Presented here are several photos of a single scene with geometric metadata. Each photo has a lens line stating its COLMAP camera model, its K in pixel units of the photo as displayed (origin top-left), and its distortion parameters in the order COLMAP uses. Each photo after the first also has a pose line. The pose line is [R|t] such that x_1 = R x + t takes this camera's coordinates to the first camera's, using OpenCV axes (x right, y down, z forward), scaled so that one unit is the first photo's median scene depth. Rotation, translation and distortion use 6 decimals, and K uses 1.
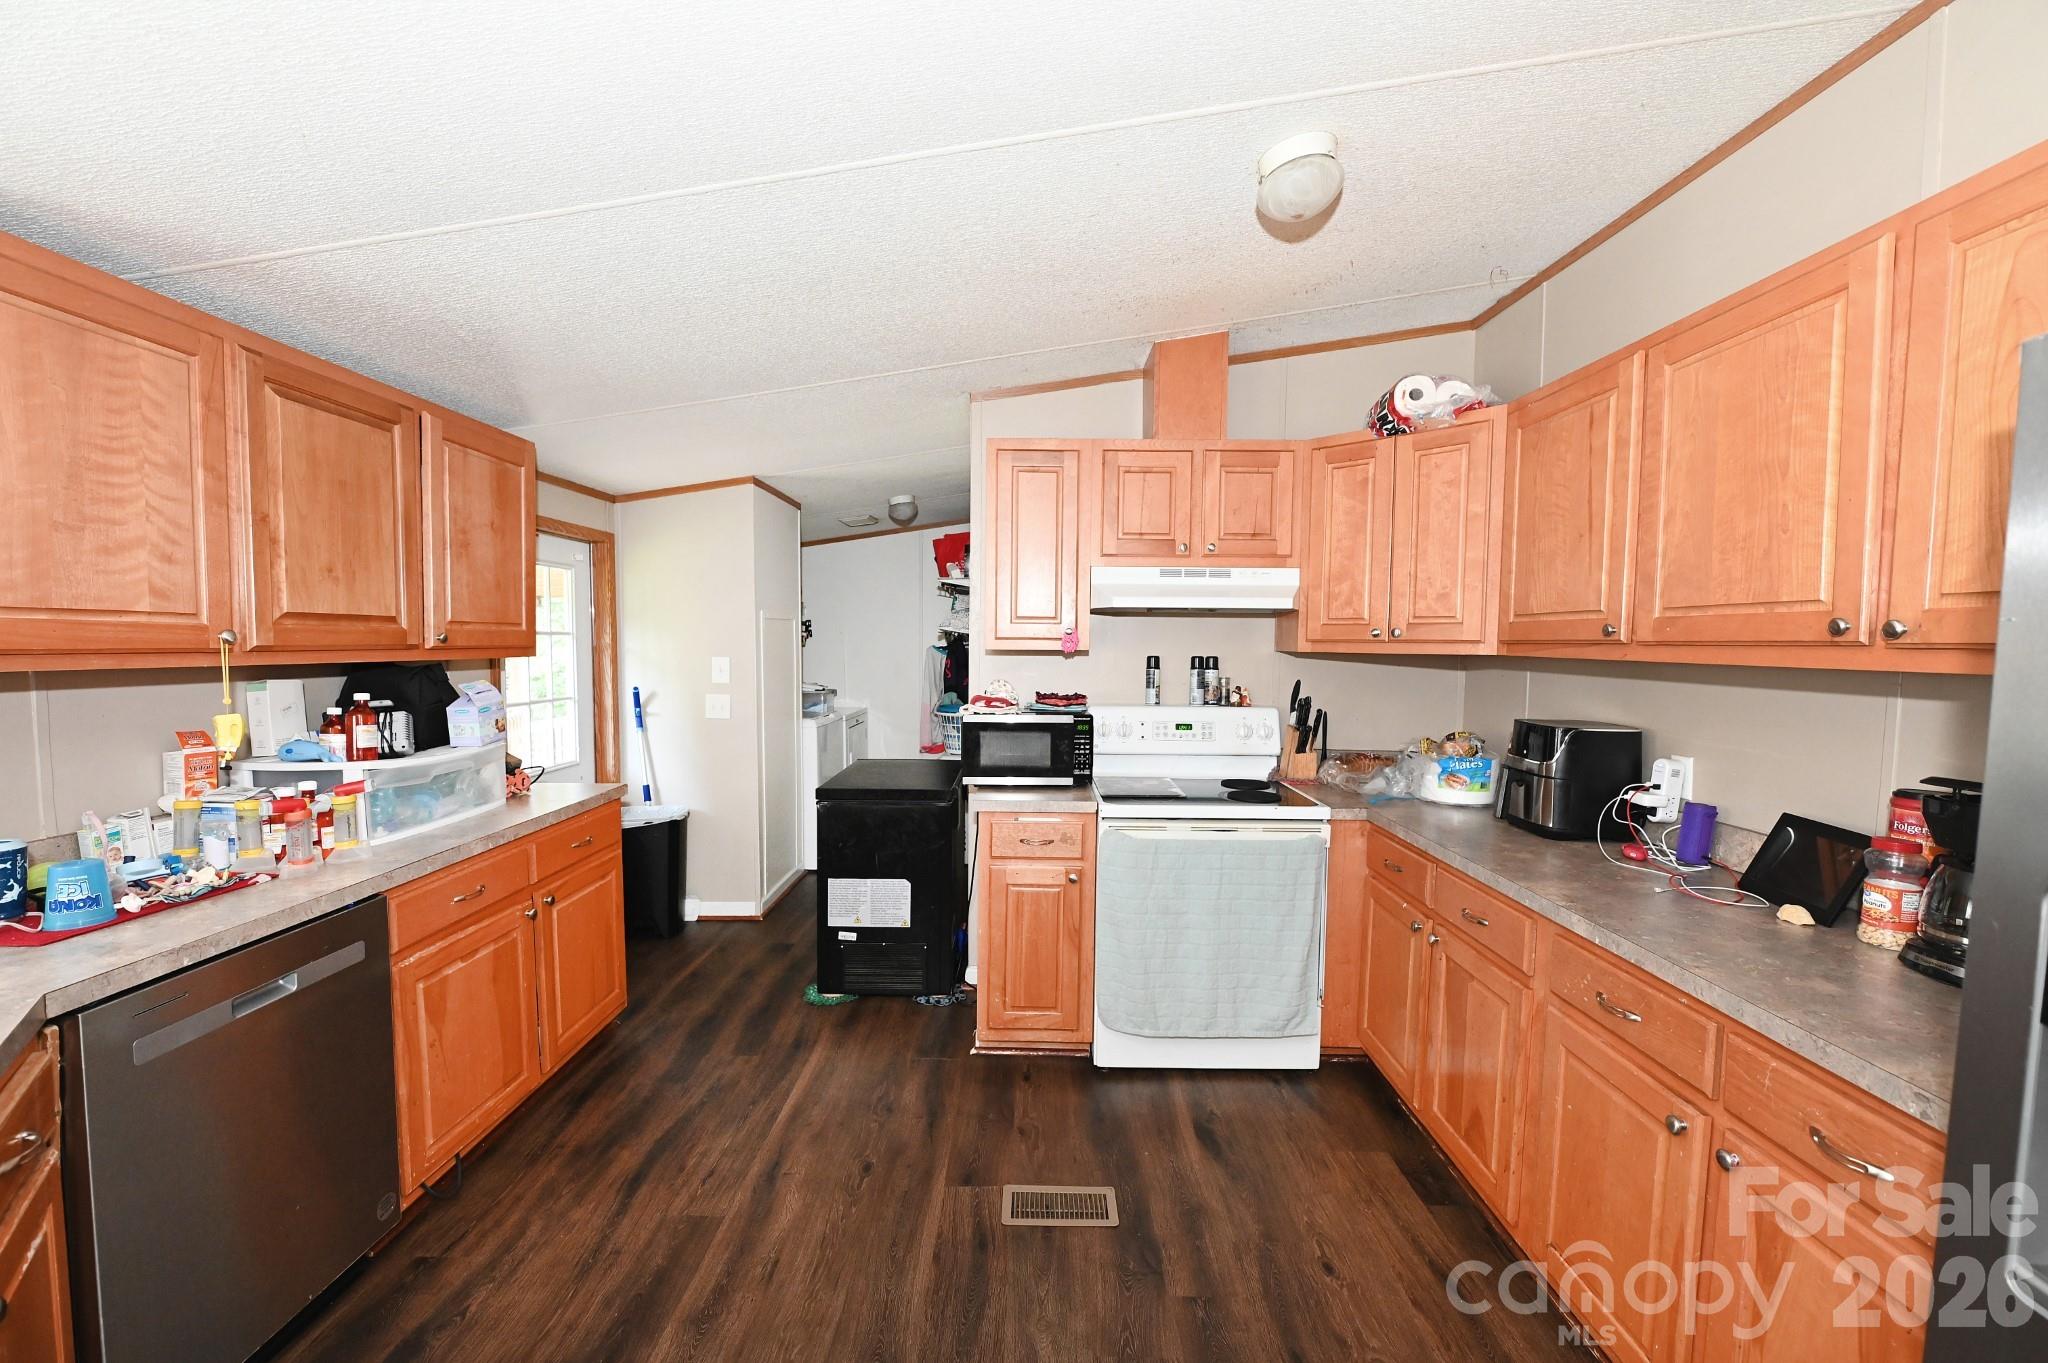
lens RADIAL K [[810.4, 0, 1028.4], [0, 810.4, 682.5], [0, 0, 1]] dist [-0.007523, -0.001138]
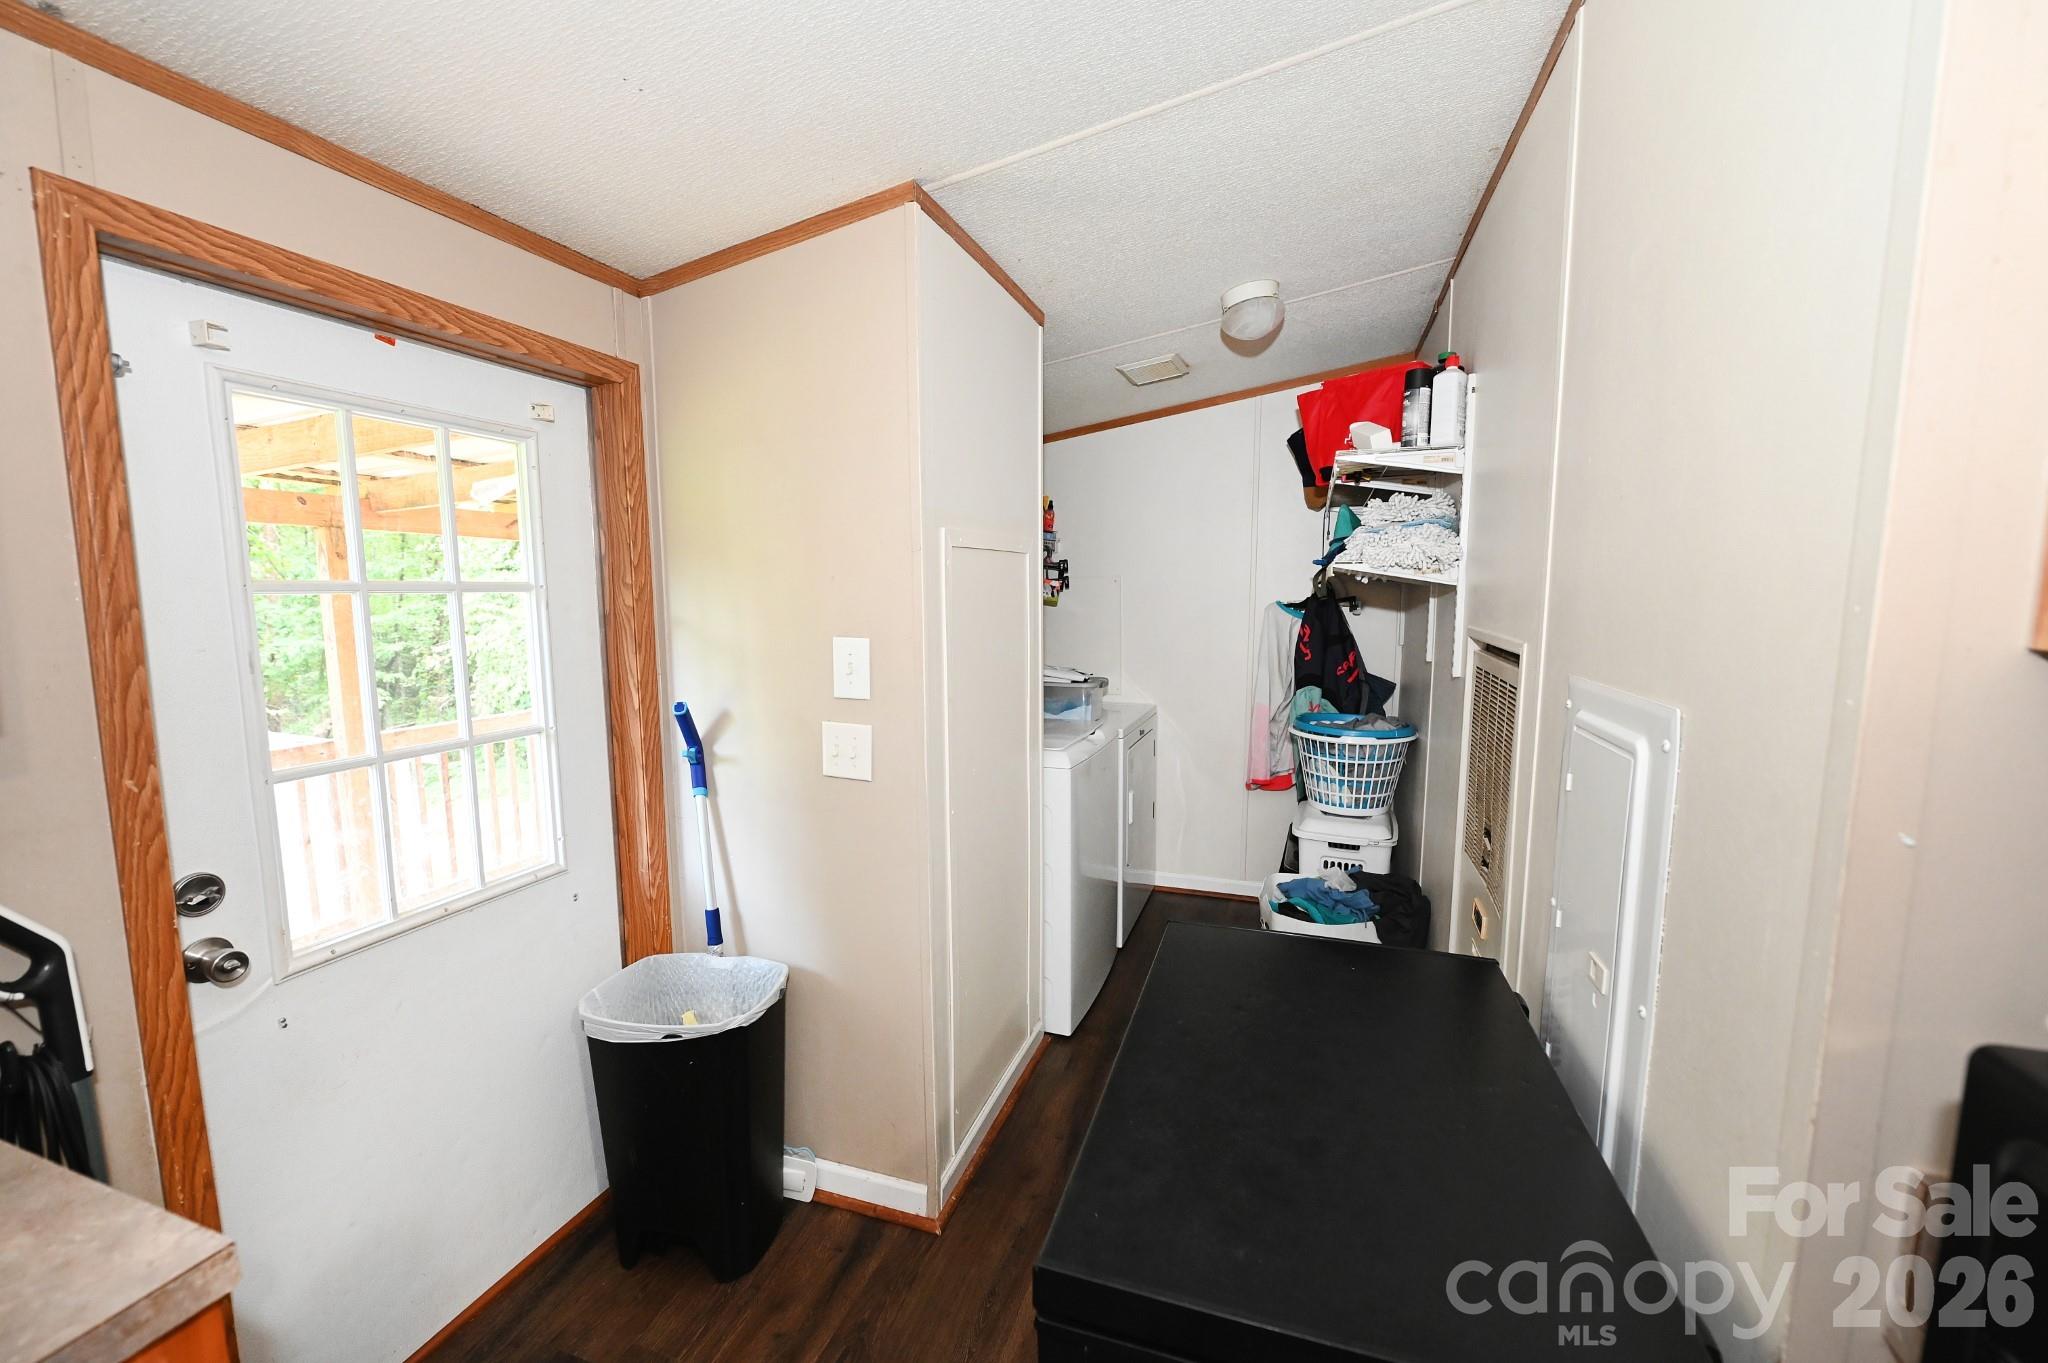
lens RADIAL K [[810.4, 0, 1023.6], [0, 810.4, 681.9], [0, 0, 1]] dist [-0.007523, -0.001138]
pose [[0.946877, 0.029004, -0.320287, -0.214908], [-0.009302, 0.997978, 0.062871, -0.050147], [0.321463, -0.056552, 0.945232, 0.862764]]
